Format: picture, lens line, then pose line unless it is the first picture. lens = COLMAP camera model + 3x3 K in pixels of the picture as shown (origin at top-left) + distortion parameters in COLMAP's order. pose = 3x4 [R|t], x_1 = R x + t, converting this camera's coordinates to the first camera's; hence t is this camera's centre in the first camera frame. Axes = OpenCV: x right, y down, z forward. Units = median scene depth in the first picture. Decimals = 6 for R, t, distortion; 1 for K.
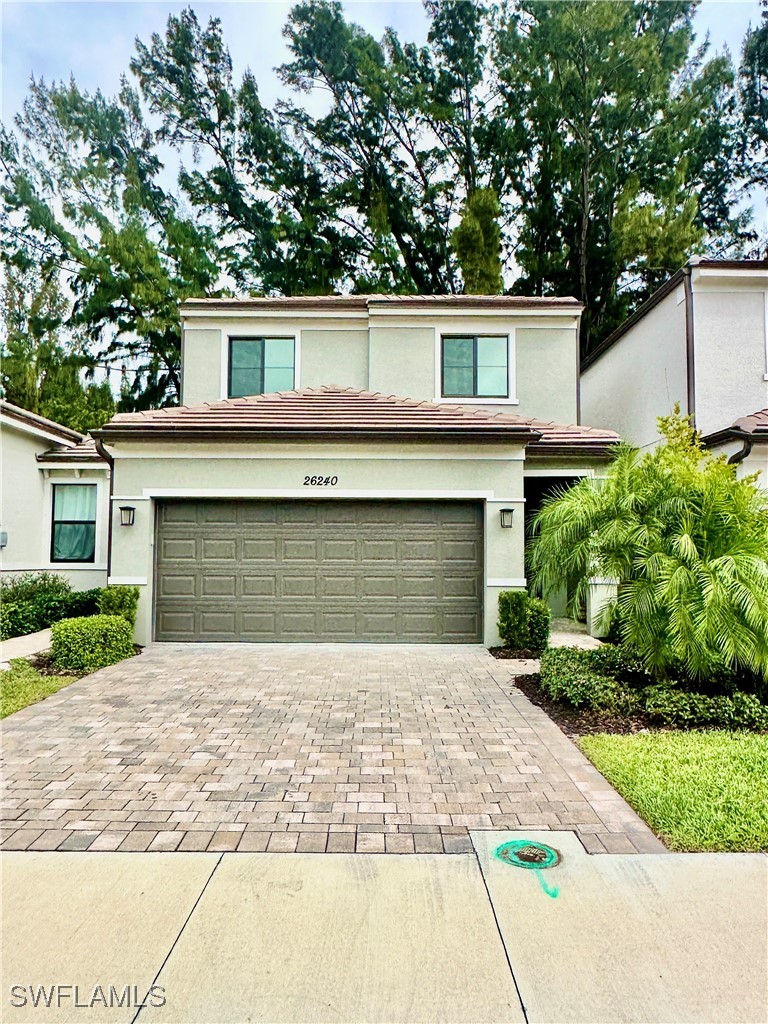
lens RADIAL K [[693.7, 0, 381.8], [0, 693.7, 512.3], [0, 0, 1]] dist [-0.006267, 0.005144]
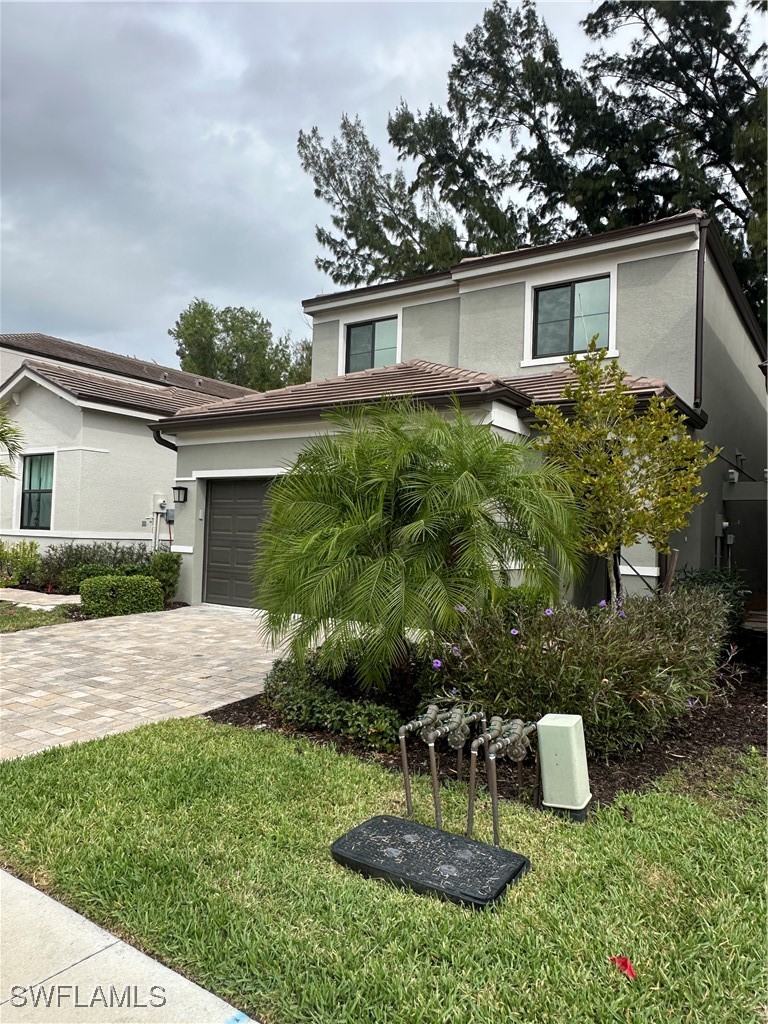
lens RADIAL K [[693.7, 0, 382.8], [0, 693.7, 512.9], [0, 0, 1]] dist [-0.006267, 0.005144]
pose [[0.829170, 0.003039, -0.558988, 0.144048], [0.009819, 0.999752, 0.020000, 0.004032], [0.558910, -0.022072, 0.828934, 0.051776]]
